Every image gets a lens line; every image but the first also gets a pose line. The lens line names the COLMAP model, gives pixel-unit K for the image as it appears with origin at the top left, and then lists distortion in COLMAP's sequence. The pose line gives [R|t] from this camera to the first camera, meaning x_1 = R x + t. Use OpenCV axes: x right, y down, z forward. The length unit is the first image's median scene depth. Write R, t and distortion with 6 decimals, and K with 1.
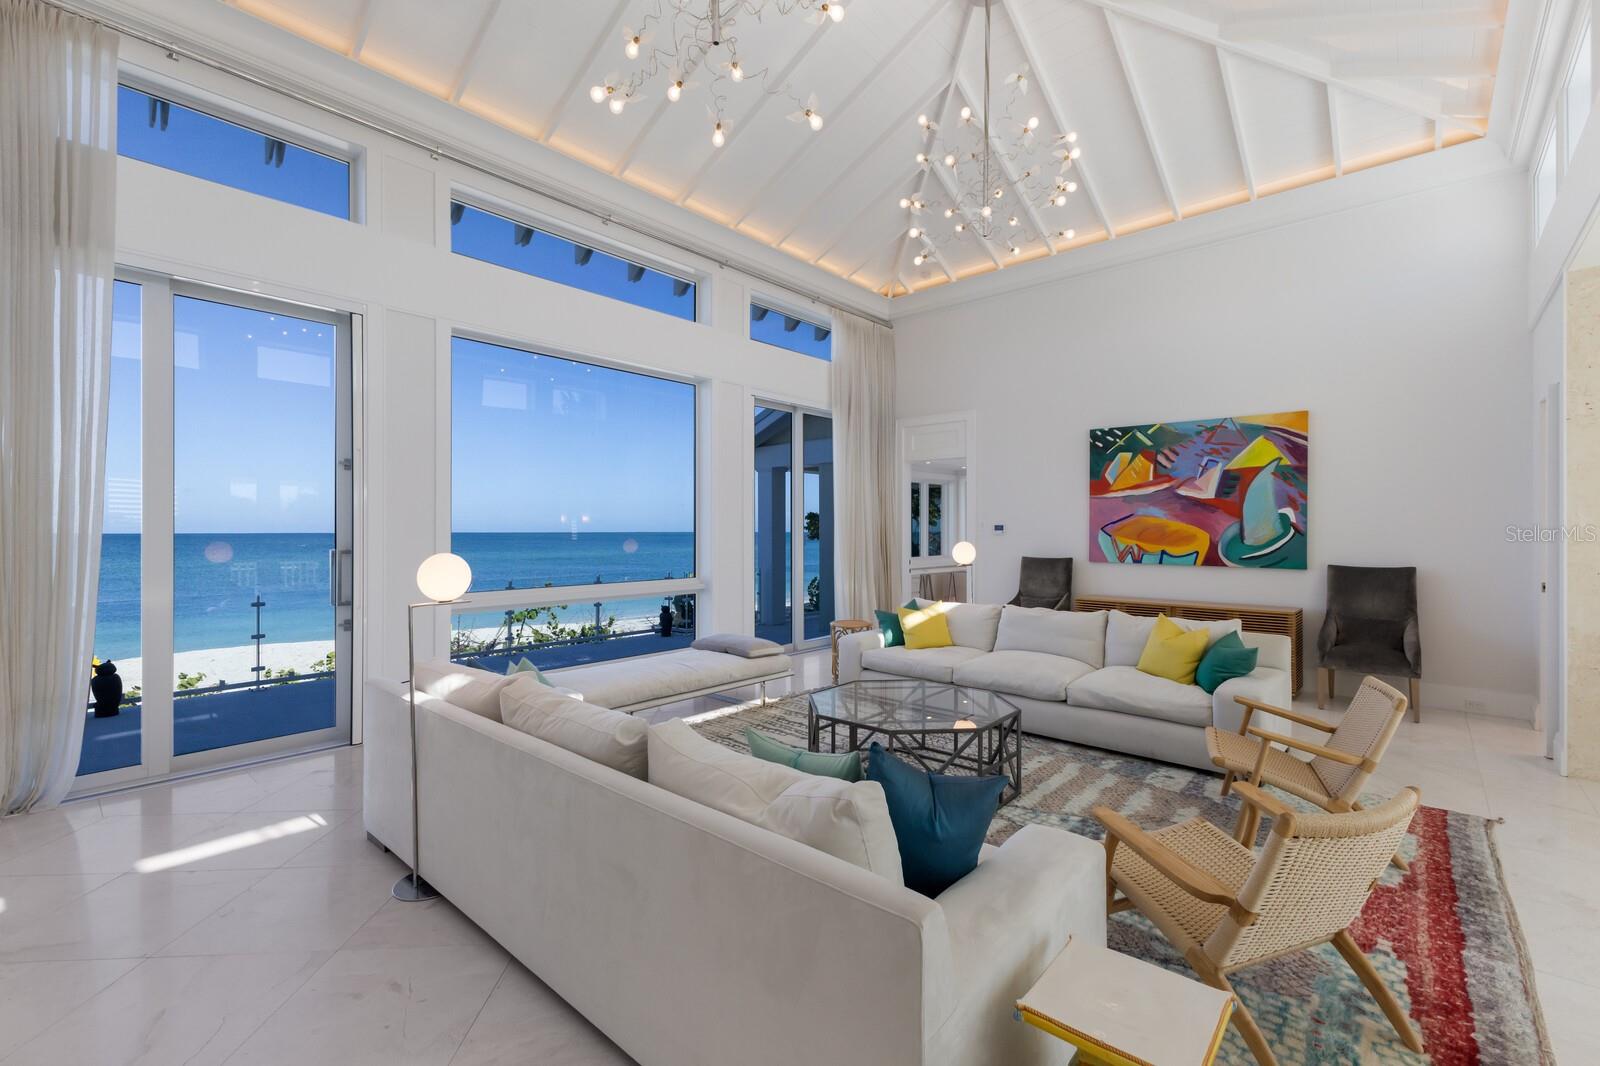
lens RADIAL K [[696.6, 0, 801.8], [0, 696.6, 525.3], [0, 0, 1]] dist [0.011284, -0.000181]
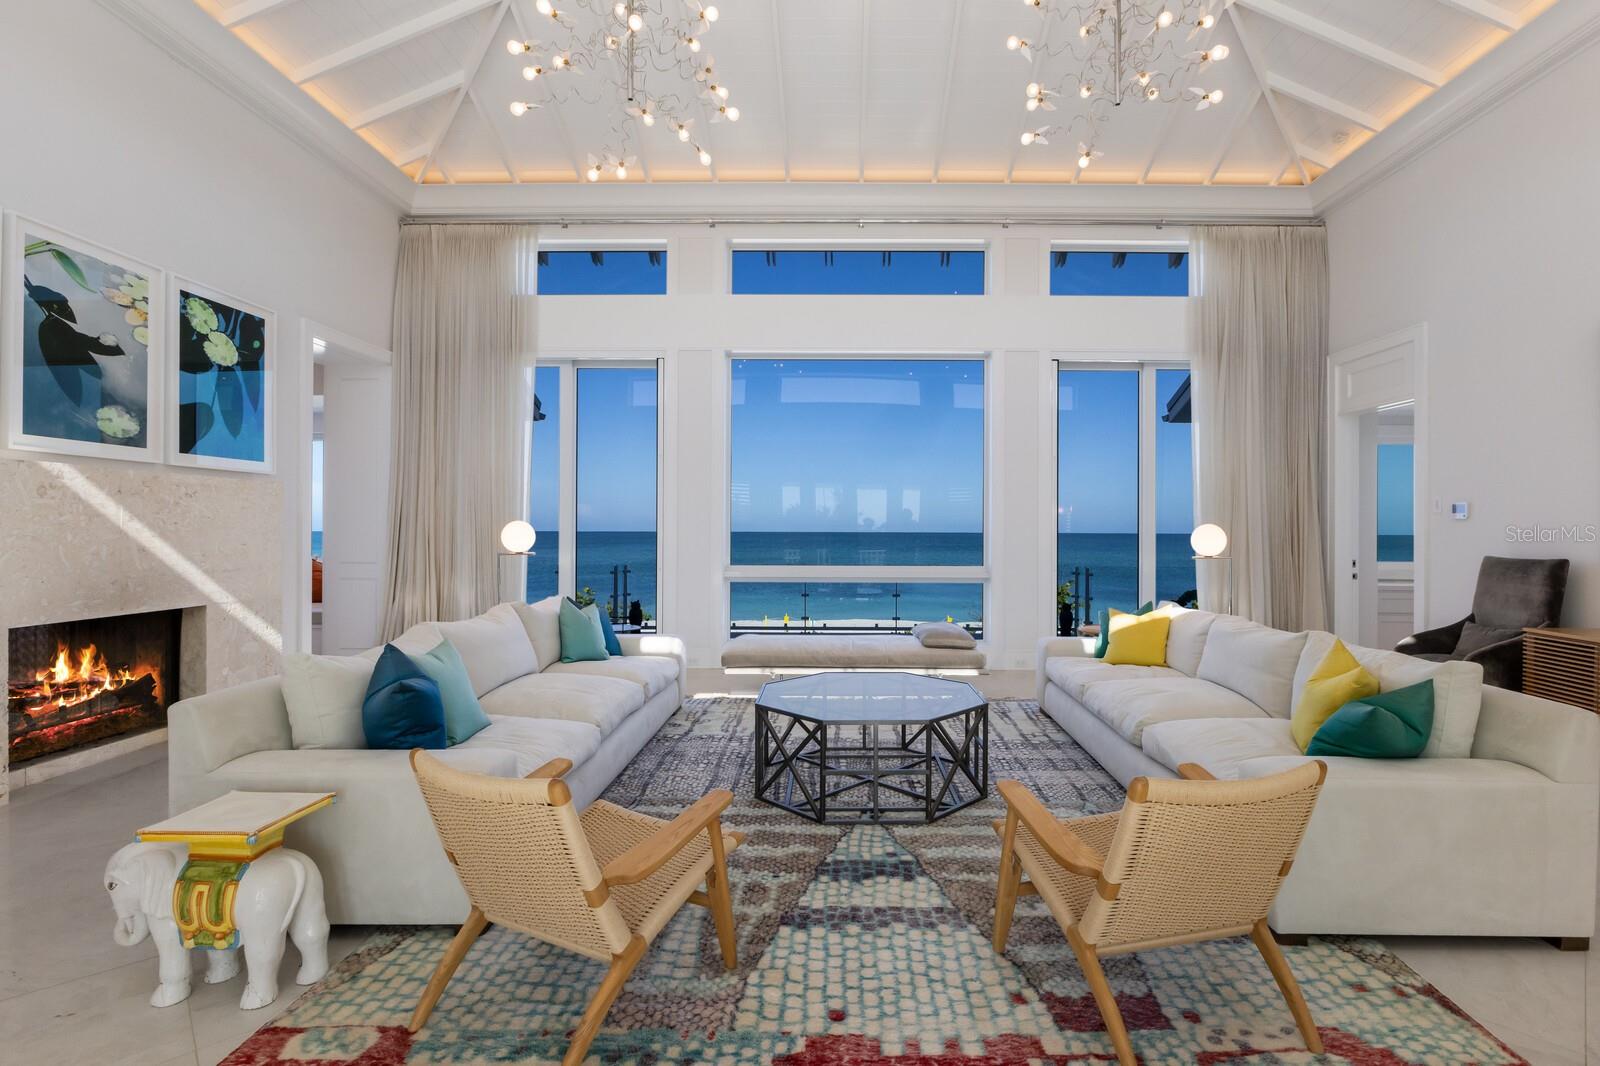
lens RADIAL K [[757.5, 0, 841.5], [0, 757.5, 524.4], [0, 0, 1]] dist [-0.011421, -0.000960]
pose [[0.655521, -0.003596, -0.755168, 0.533866], [0.001363, 0.999993, -0.003578, 0.024389], [0.755176, 0.001316, 0.655521, 0.206933]]
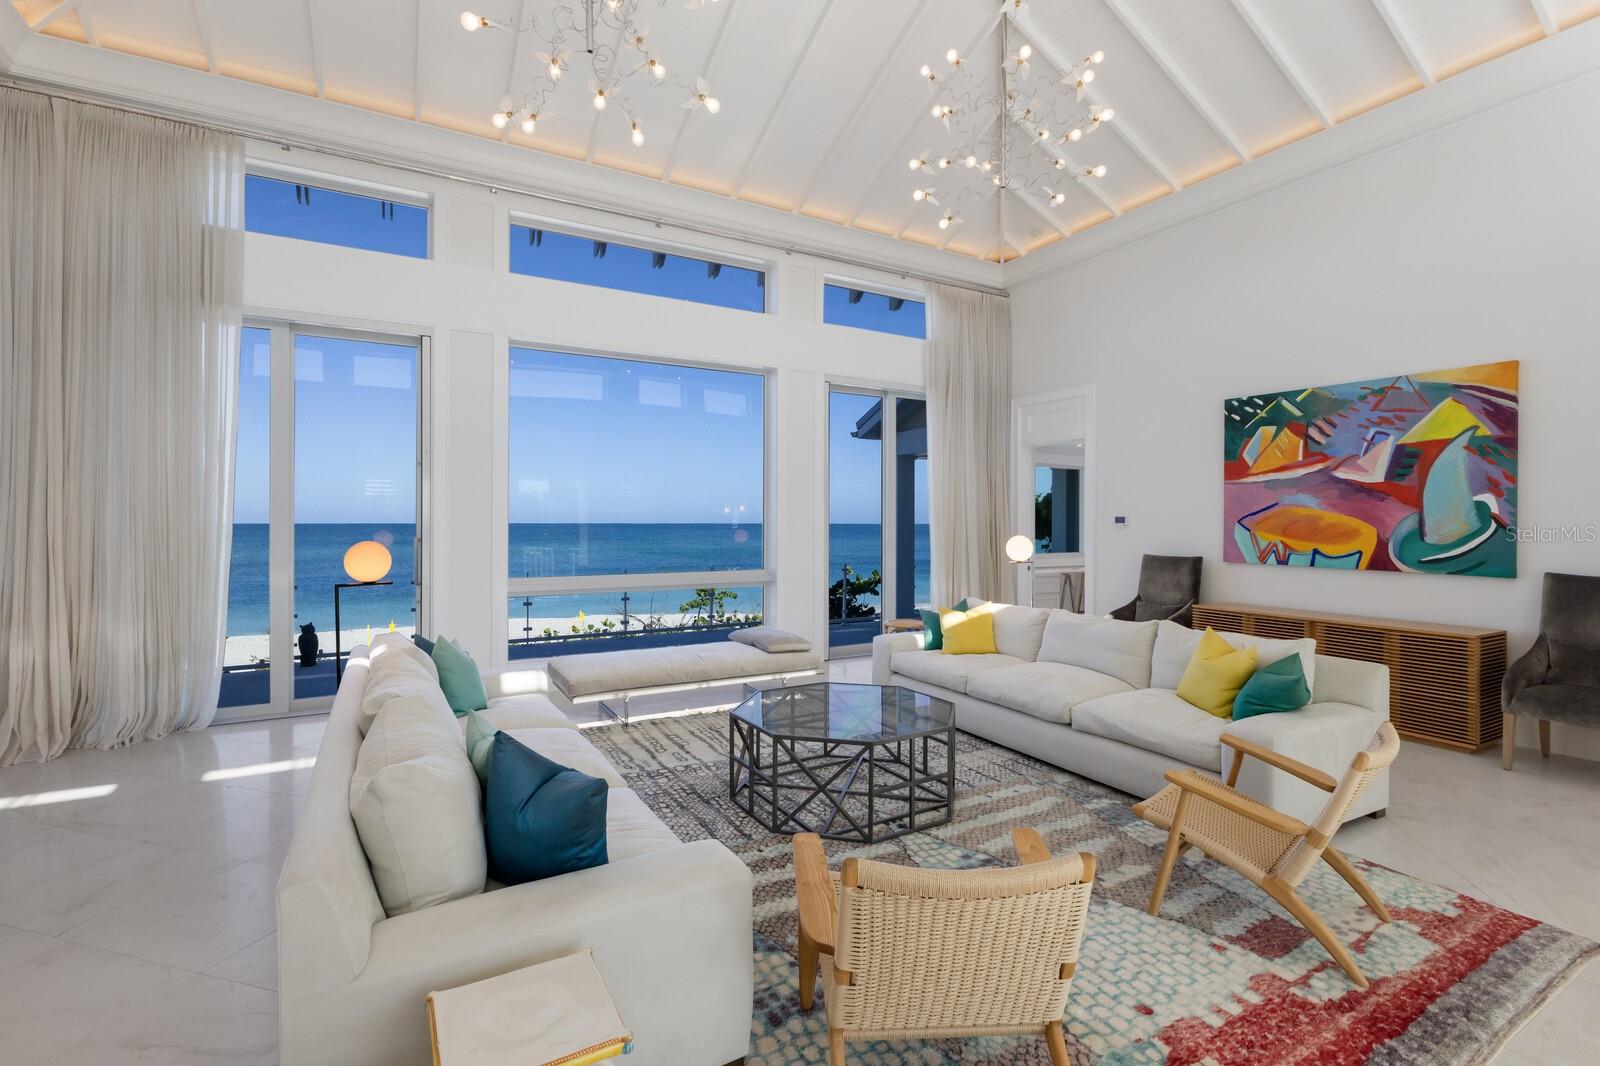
lens RADIAL K [[726.1, 0, 799.4], [0, 726.1, 518.8], [0, 0, 1]] dist [-0.001311, -0.001339]
pose [[0.945218, 0.001262, -0.326439, 0.253971], [-0.000051, 0.999993, 0.003717, -0.001357], [0.326441, -0.003497, 0.945211, 0.042364]]
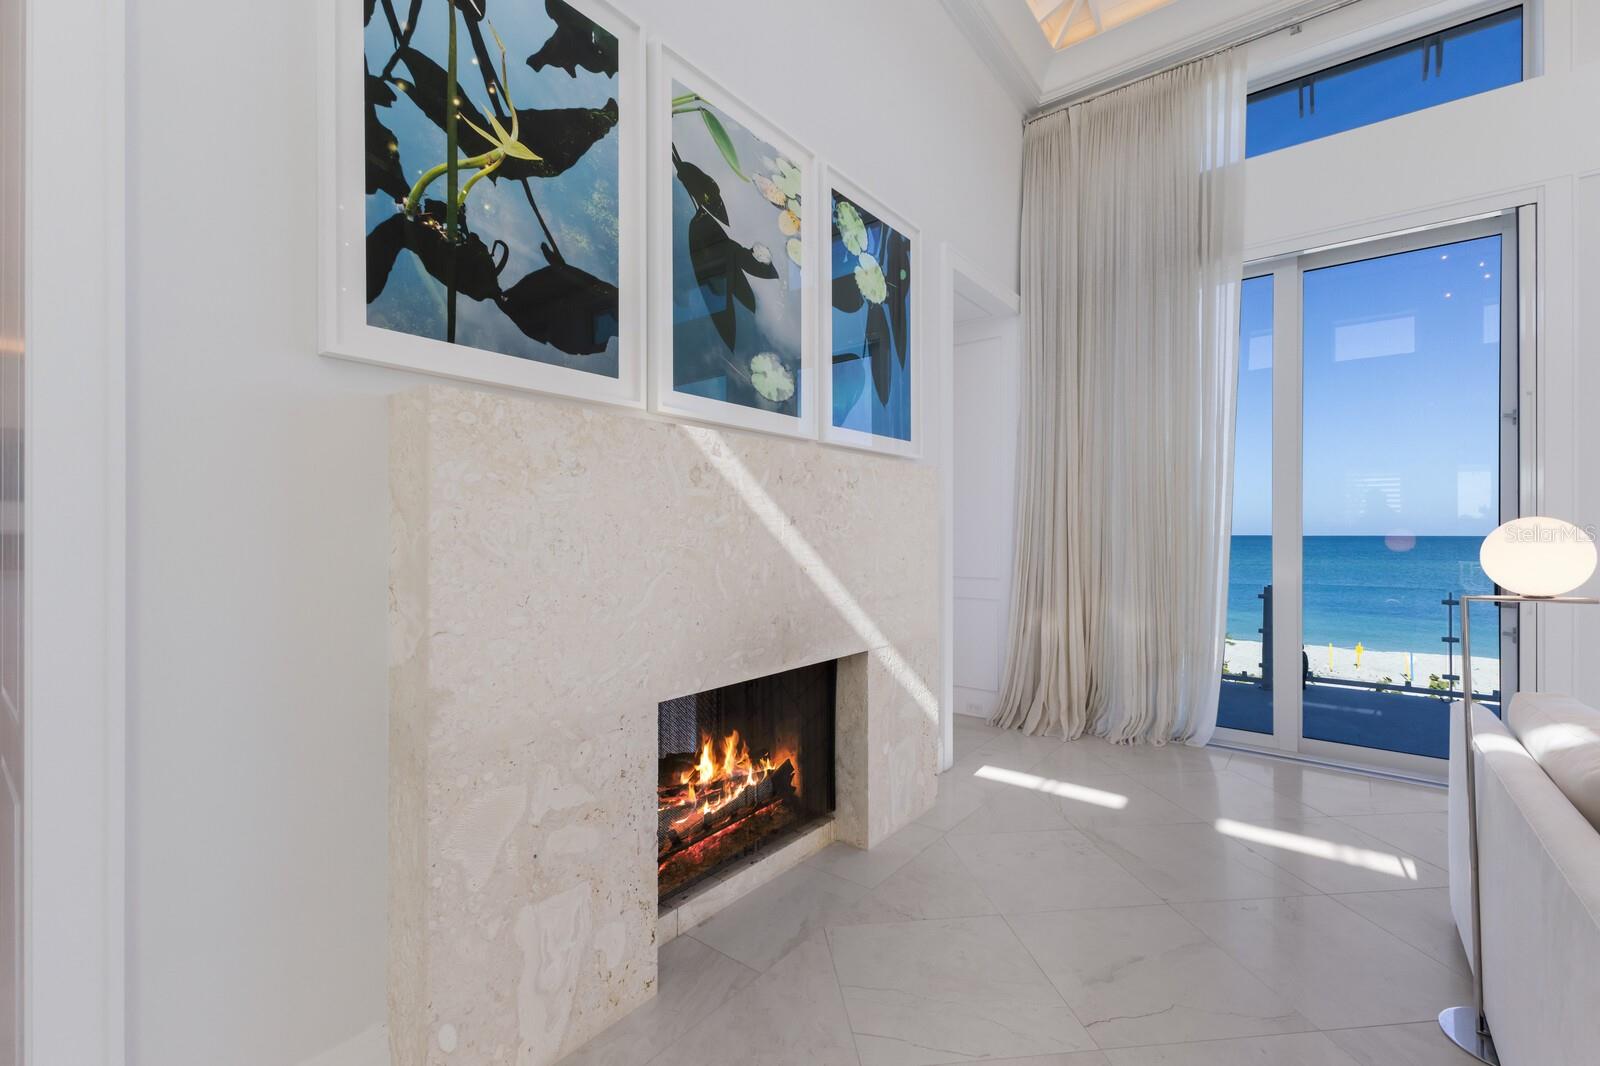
lens RADIAL K [[689.4, 0, 800.6], [0, 689.4, 525.3], [0, 0, 1]] dist [0.018216, -0.000055]
pose [[0.069465, -0.007674, -0.997555, 0.025152], [0.003480, 0.999966, -0.007450, 0.021745], [0.997578, -0.002954, 0.069489, 0.145288]]
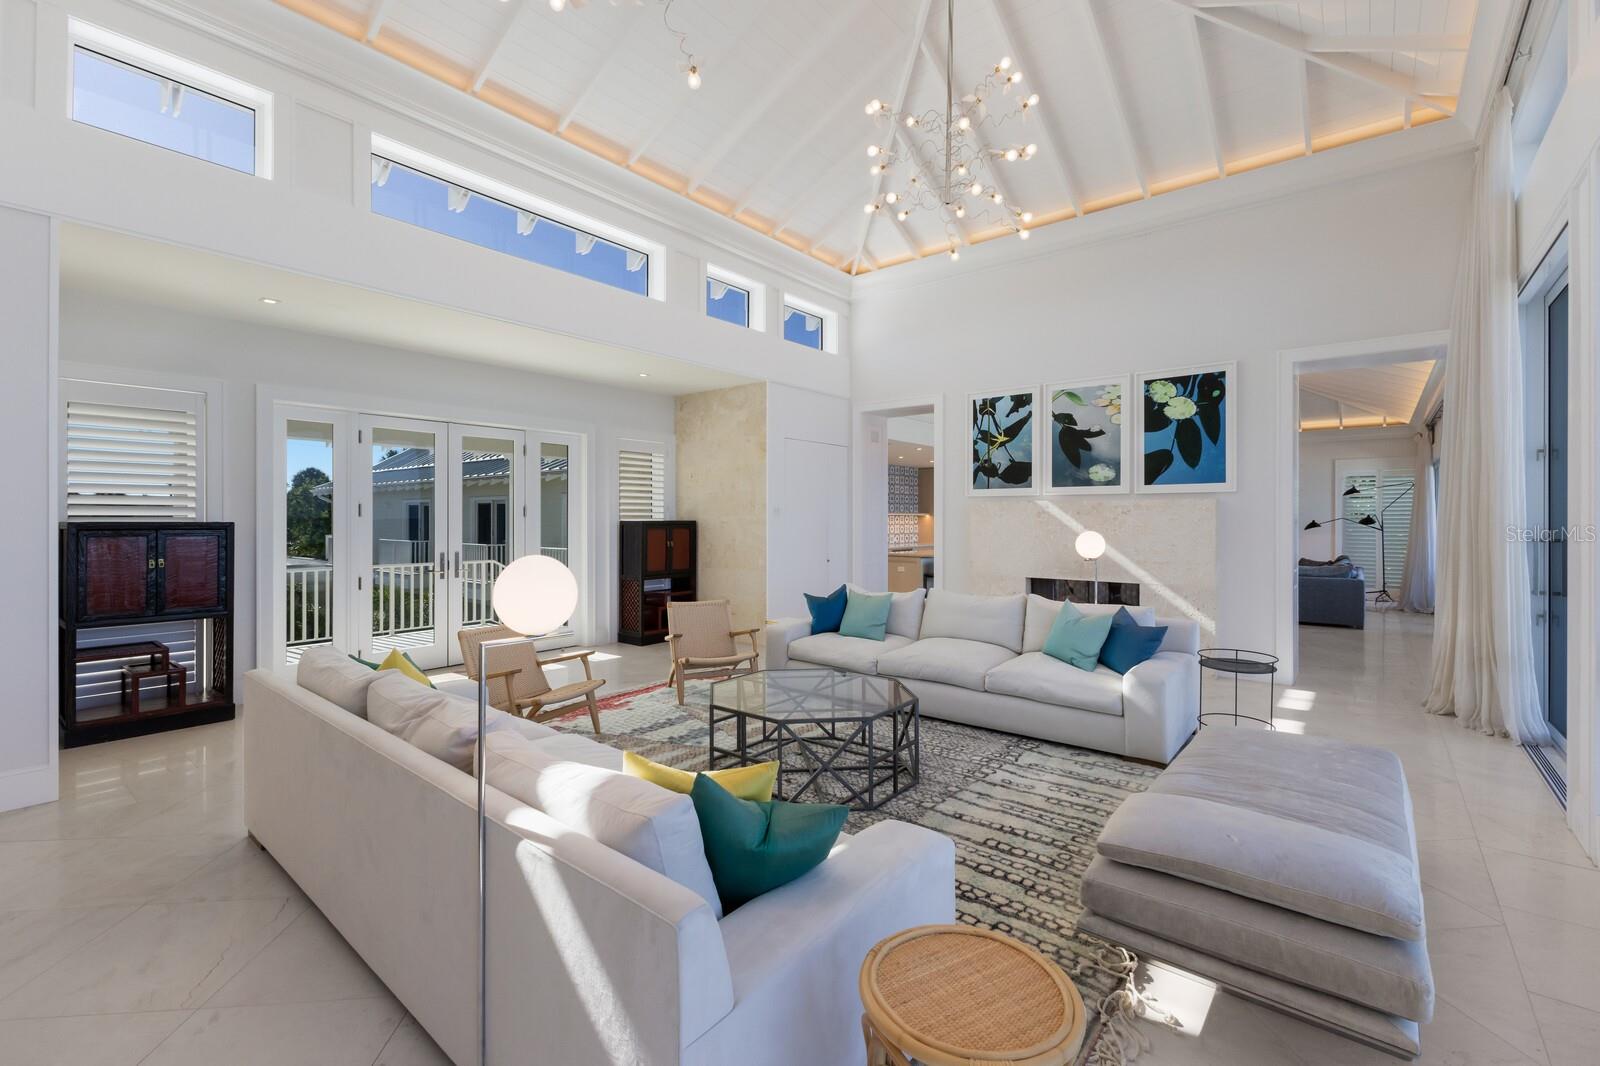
lens RADIAL K [[689.4, 0, 800.6], [0, 689.4, 525.3], [0, 0, 1]] dist [0.018216, -0.000055]
pose [[-0.999342, -0.000664, -0.036256, 0.124569], [-0.000875, 0.999983, 0.005797, 0.006562], [0.036252, 0.005825, -0.999326, 1.226019]]
